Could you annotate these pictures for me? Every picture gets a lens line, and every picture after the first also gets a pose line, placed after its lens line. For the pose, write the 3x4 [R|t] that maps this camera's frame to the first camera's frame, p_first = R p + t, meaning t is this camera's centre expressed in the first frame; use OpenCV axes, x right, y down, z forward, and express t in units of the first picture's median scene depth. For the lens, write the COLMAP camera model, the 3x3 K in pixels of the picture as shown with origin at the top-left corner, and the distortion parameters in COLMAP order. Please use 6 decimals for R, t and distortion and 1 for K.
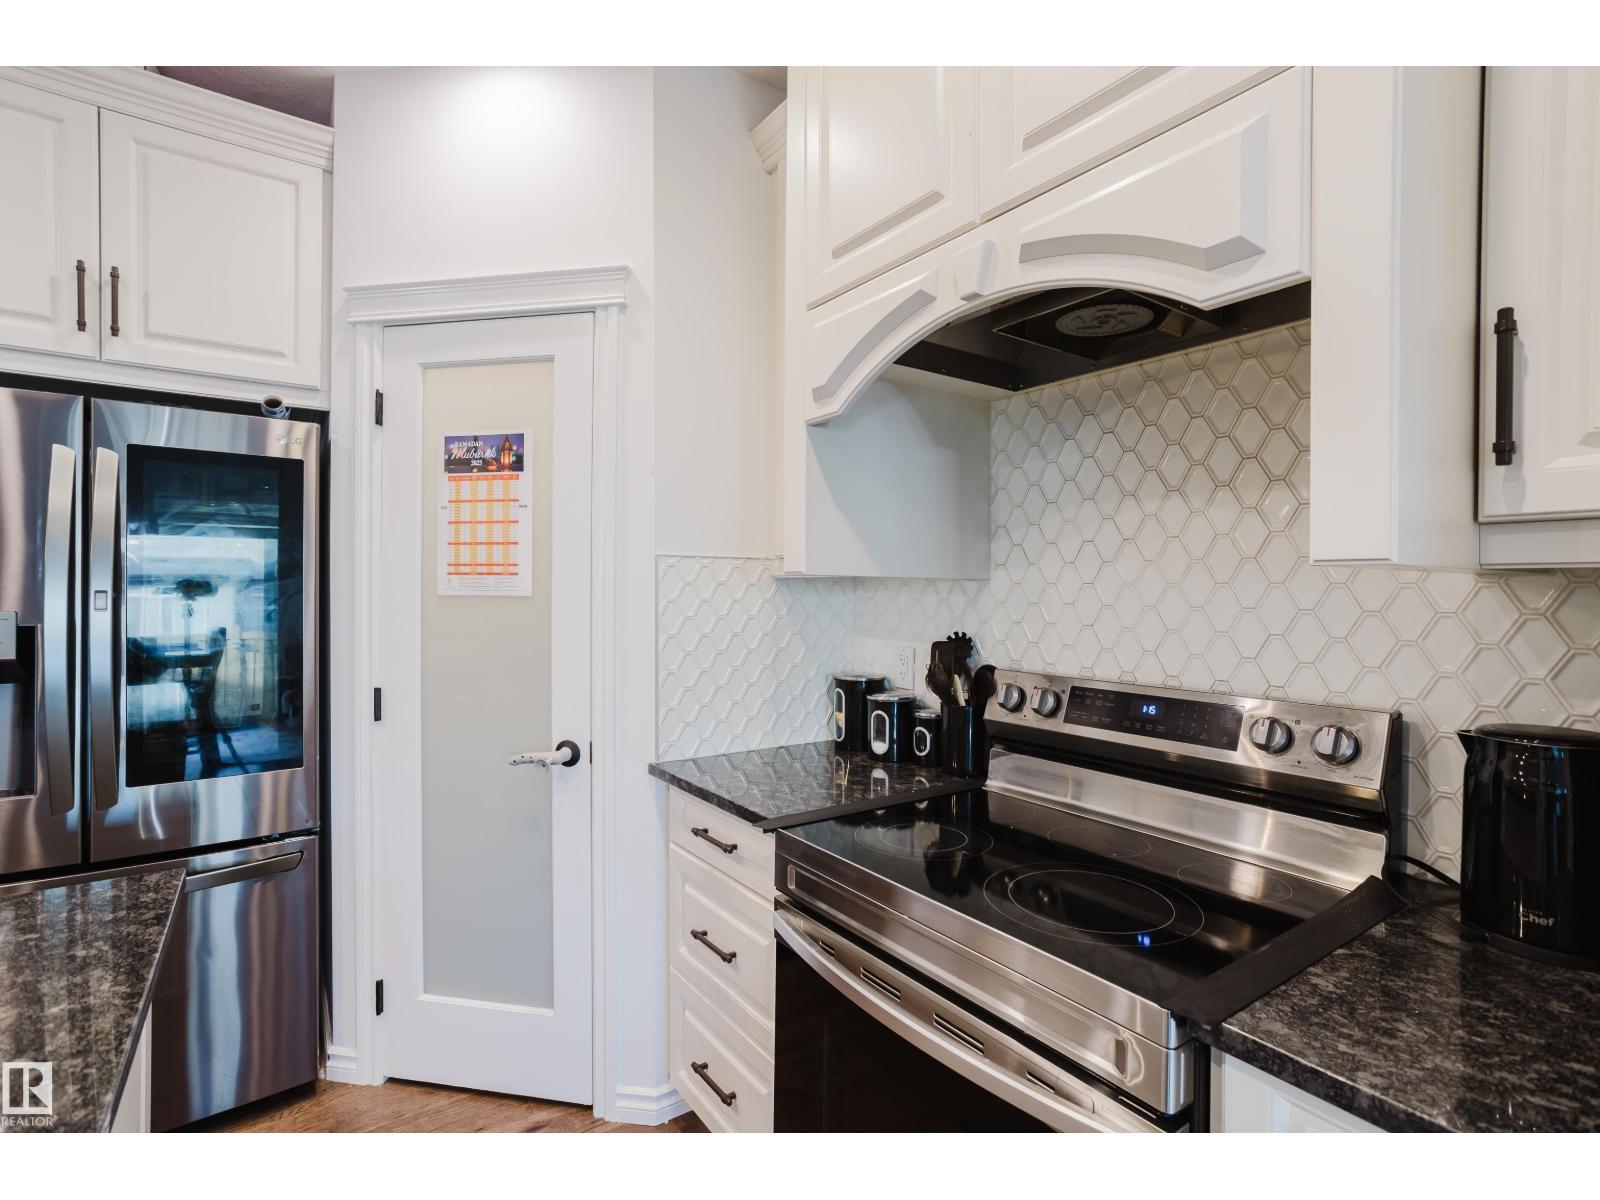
lens RADIAL K [[767.7, 0, 798.3], [0, 767.7, 589.7], [0, 0, 1]] dist [-0.053483, 0.031333]
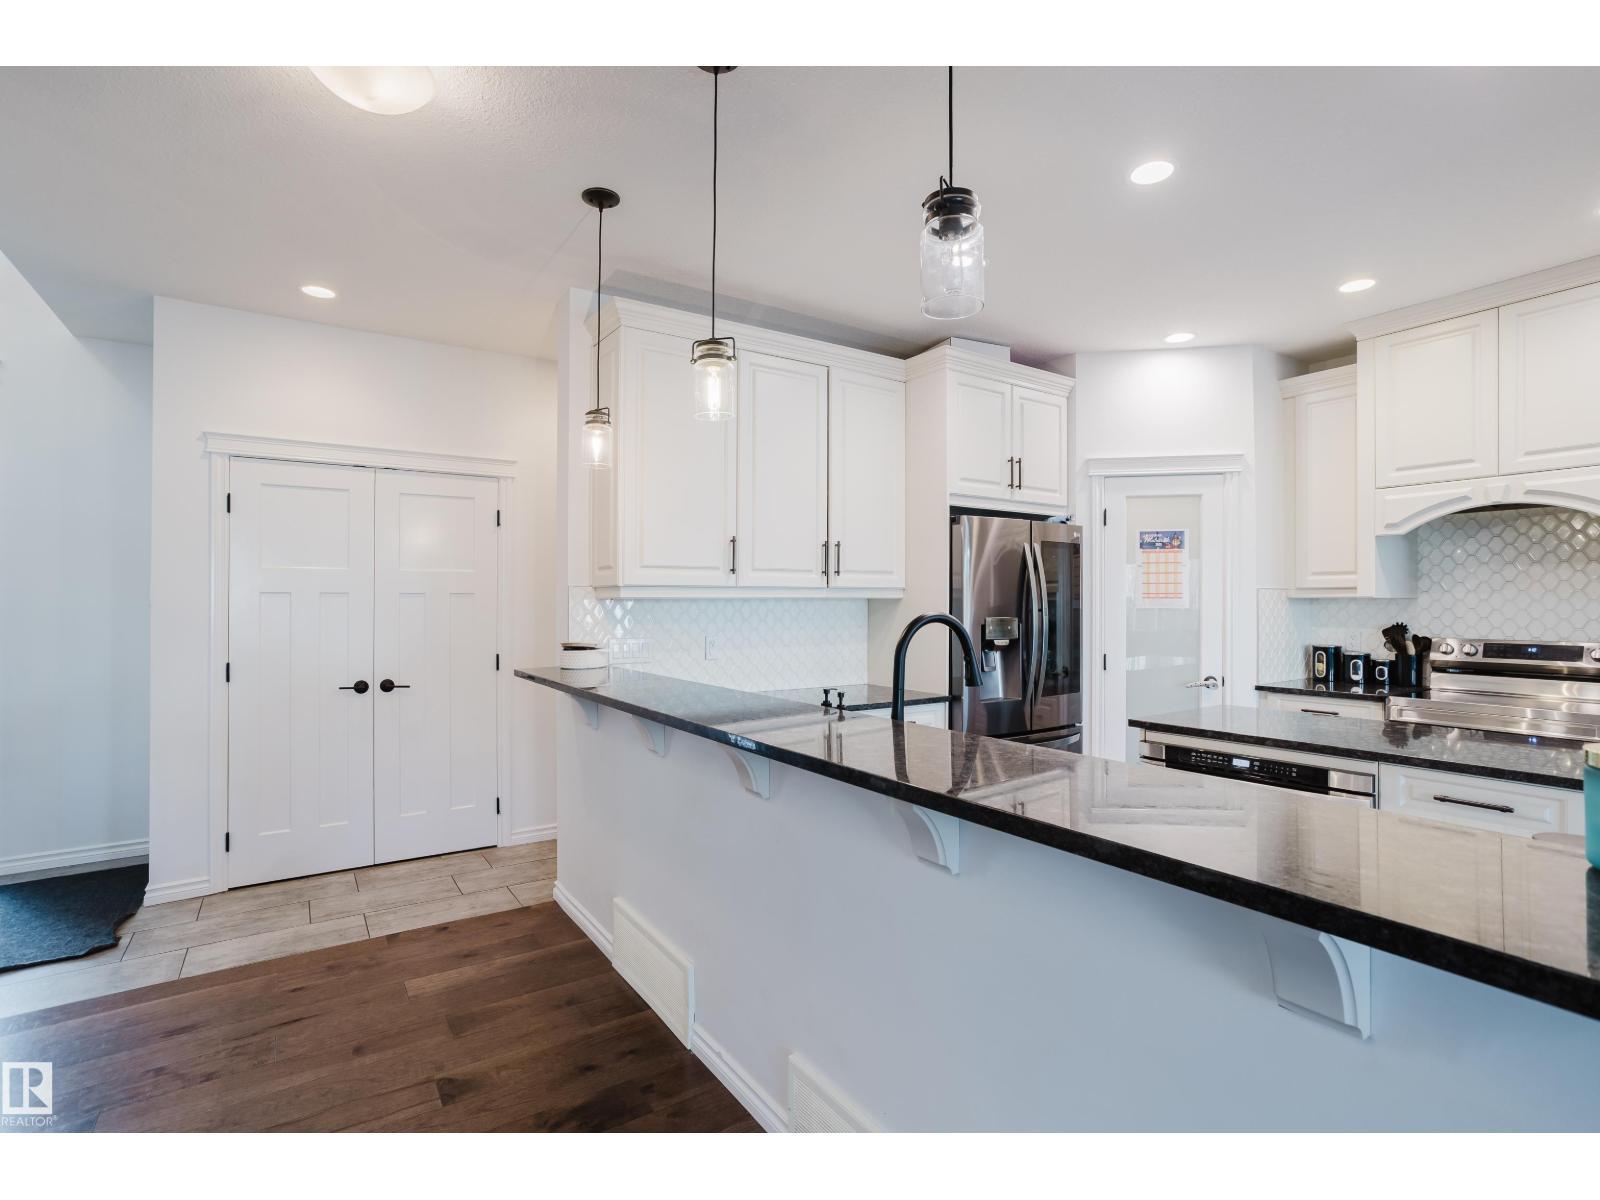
lens RADIAL K [[776.1, 0, 800.8], [0, 776.1, 603.0], [0, 0, 1]] dist [-0.058067, 0.040167]
pose [[0.999812, -0.010743, -0.016132, -1.444522], [0.010736, 0.999942, -0.000519, -0.017198], [0.016137, 0.000346, 0.999870, -1.177077]]
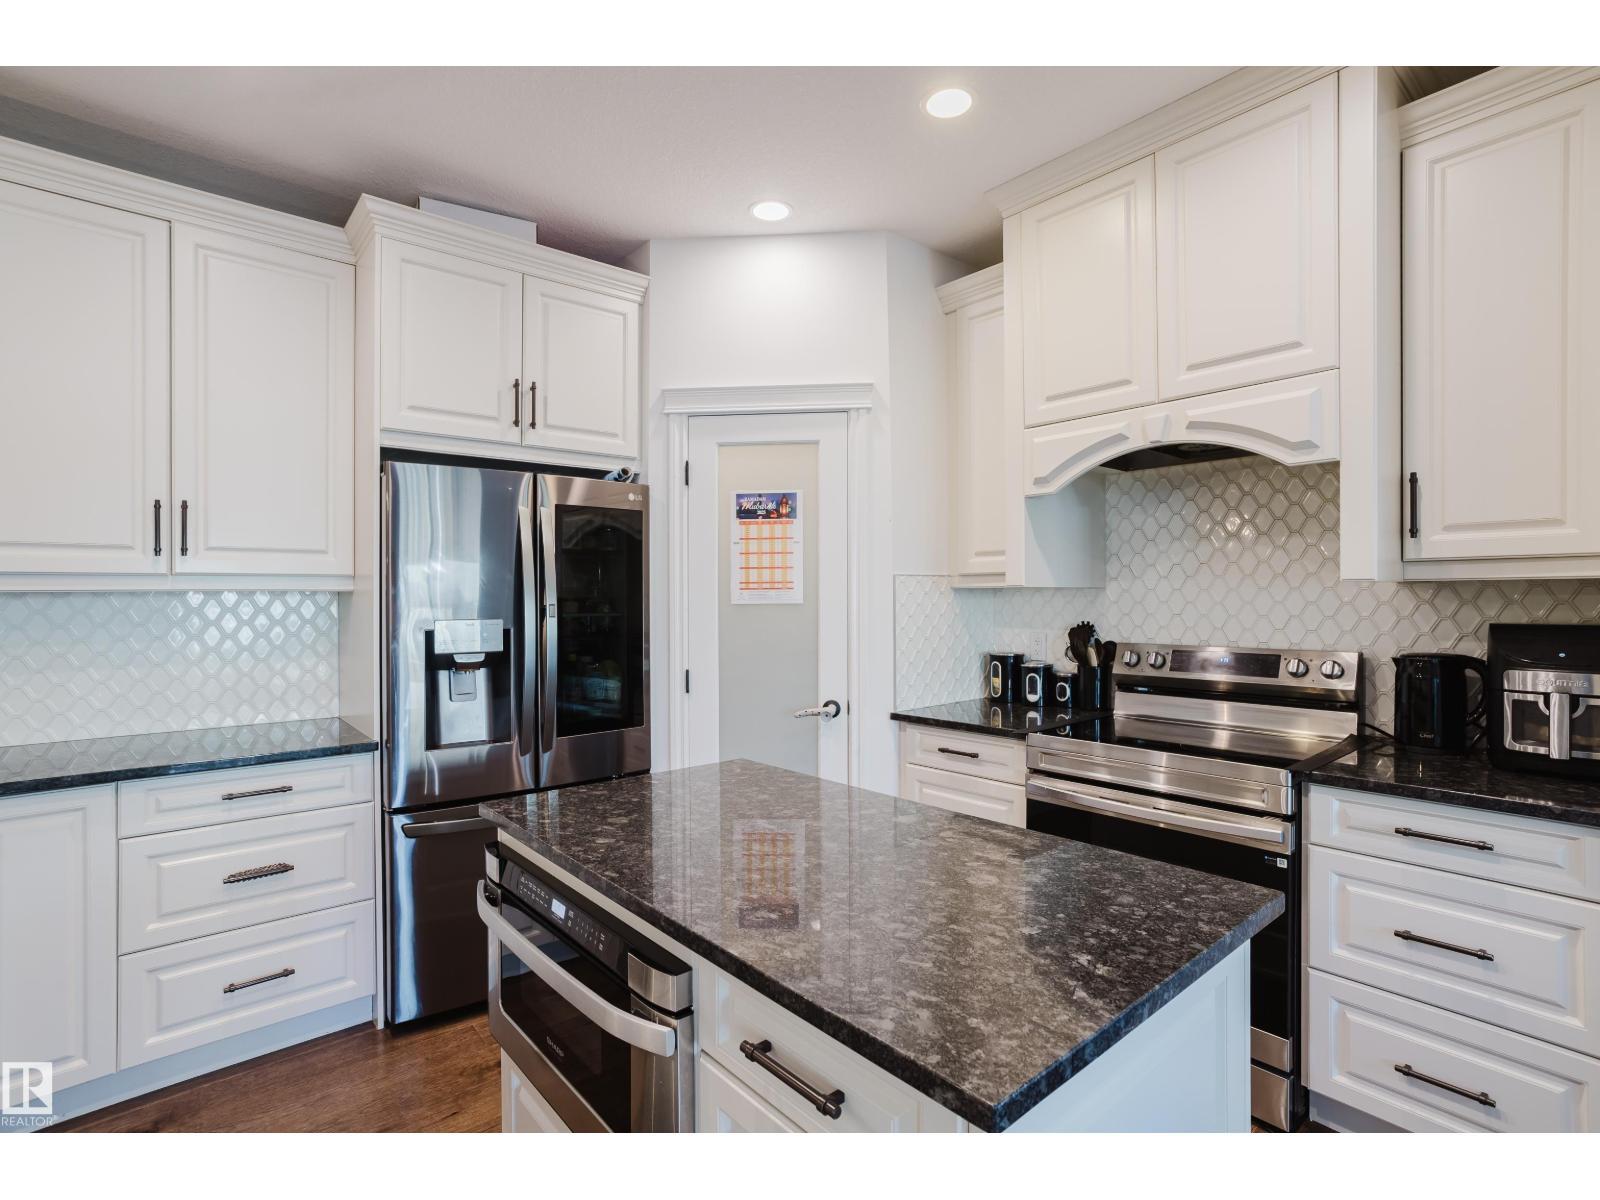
lens RADIAL K [[776.1, 0, 800.8], [0, 776.1, 603.0], [0, 0, 1]] dist [-0.058067, 0.040167]
pose [[0.994857, -0.016444, 0.099945, -0.526036], [0.015786, 0.999848, 0.007373, -0.003478], [-0.100051, -0.005757, 0.994966, -0.512450]]
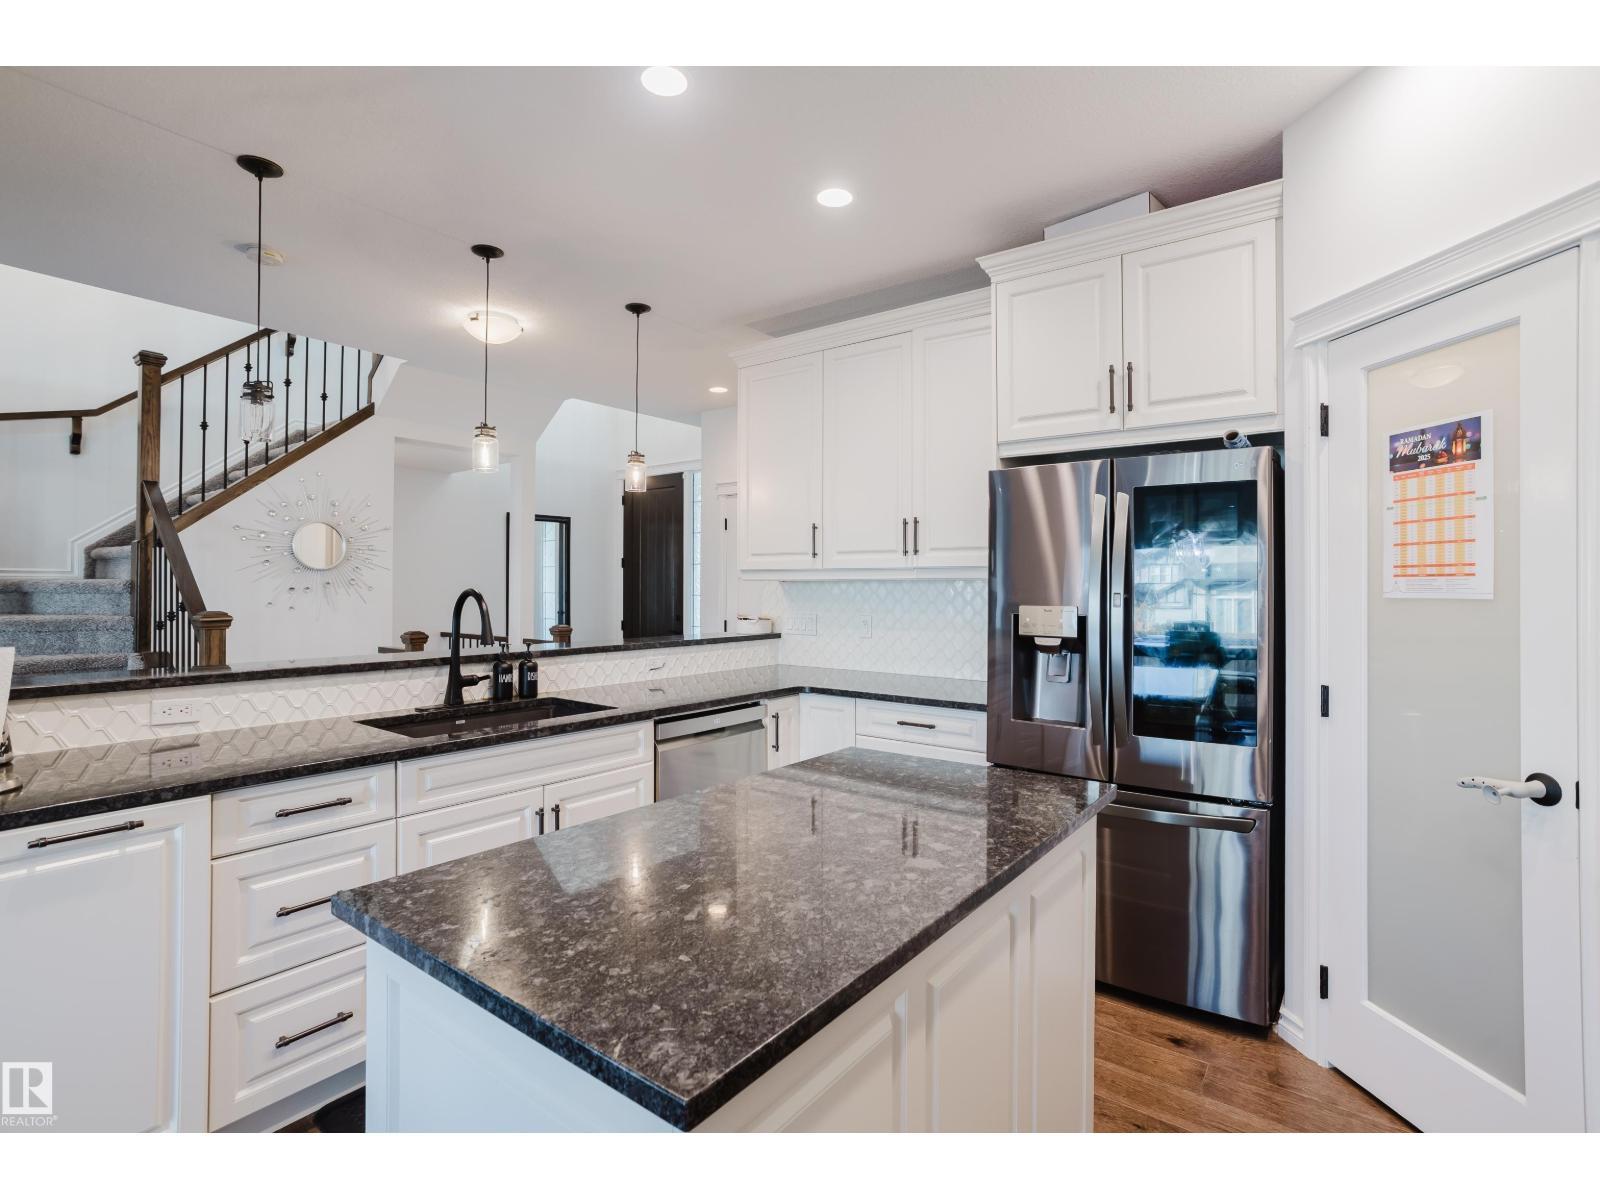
lens RADIAL K [[767.7, 0, 798.3], [0, 767.7, 589.7], [0, 0, 1]] dist [-0.053483, 0.031333]
pose [[0.312178, -0.003070, -0.950019, 0.230240], [-0.001457, 0.999992, -0.003710, 0.001664], [0.950023, 0.002542, 0.312171, -0.029237]]
